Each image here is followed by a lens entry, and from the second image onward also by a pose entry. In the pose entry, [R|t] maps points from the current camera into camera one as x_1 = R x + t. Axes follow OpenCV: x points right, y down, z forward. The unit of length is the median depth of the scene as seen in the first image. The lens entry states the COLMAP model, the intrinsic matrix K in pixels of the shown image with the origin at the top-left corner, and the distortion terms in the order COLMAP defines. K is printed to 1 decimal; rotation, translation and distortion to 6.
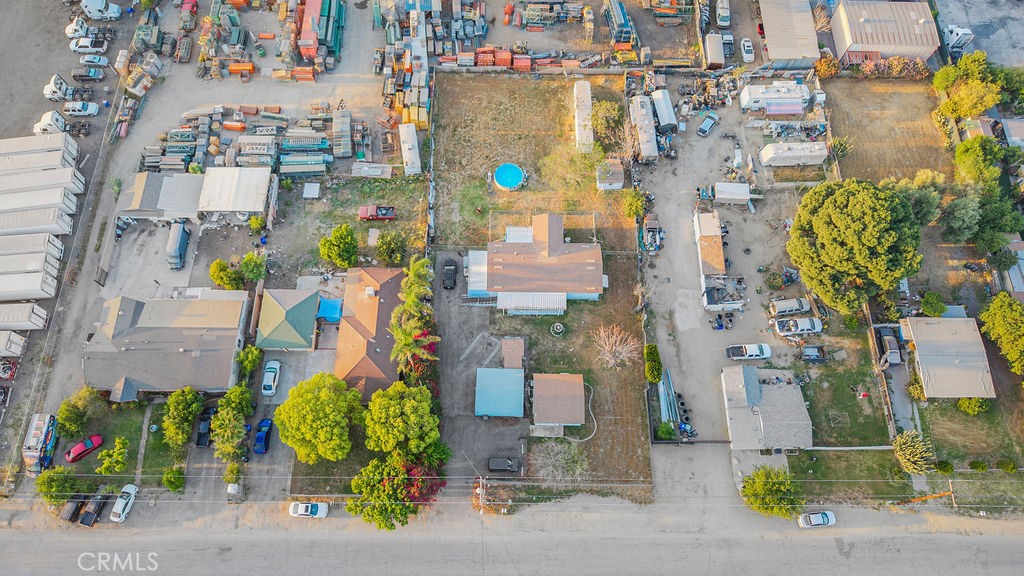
lens RADIAL K [[685.9, 0, 512.0], [0, 685.9, 288.0], [0, 0, 1]] dist [0.029186, -0.000494]
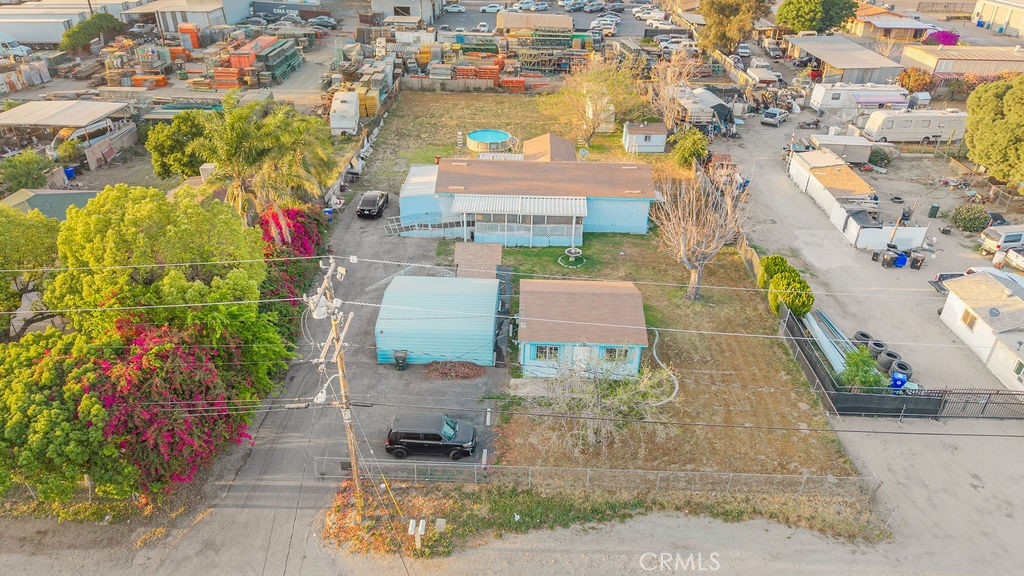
lens RADIAL K [[688.2, 0, 512.0], [0, 688.2, 288.0], [0, 0, 1]] dist [0.004415, 0.000966]
pose [[0.999833, 0.003389, -0.017976, 0.031729], [-0.013378, 0.805711, -0.592158, 0.367185], [0.012477, 0.592299, 0.805622, 0.602680]]
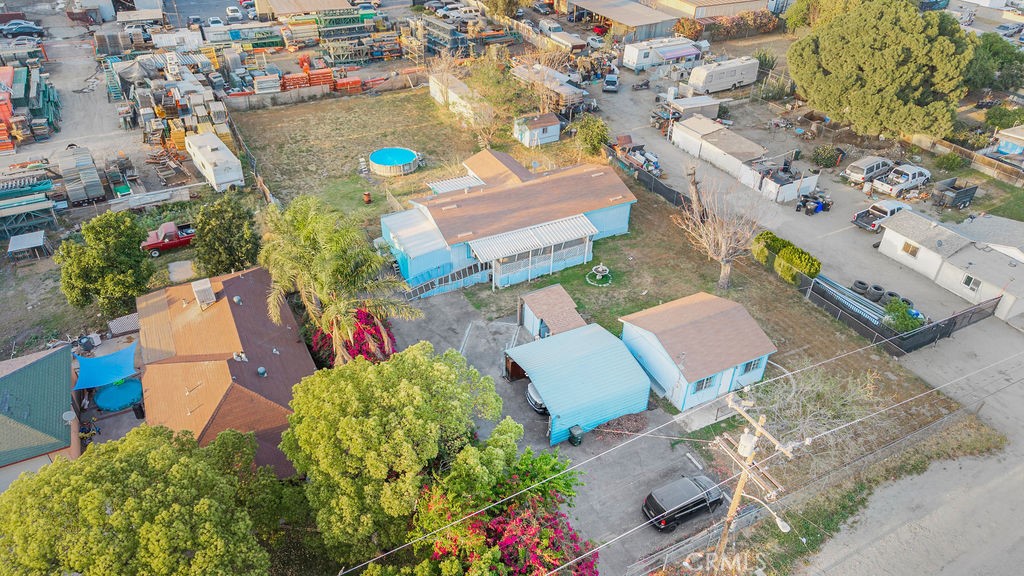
lens RADIAL K [[688.2, 0, 512.0], [0, 688.2, 288.0], [0, 0, 1]] dist [0.004415, 0.000966]
pose [[0.885759, -0.268978, 0.378261, -0.189176], [0.425346, 0.796586, -0.429572, 0.259242], [-0.185771, 0.541389, 0.819992, 0.580830]]
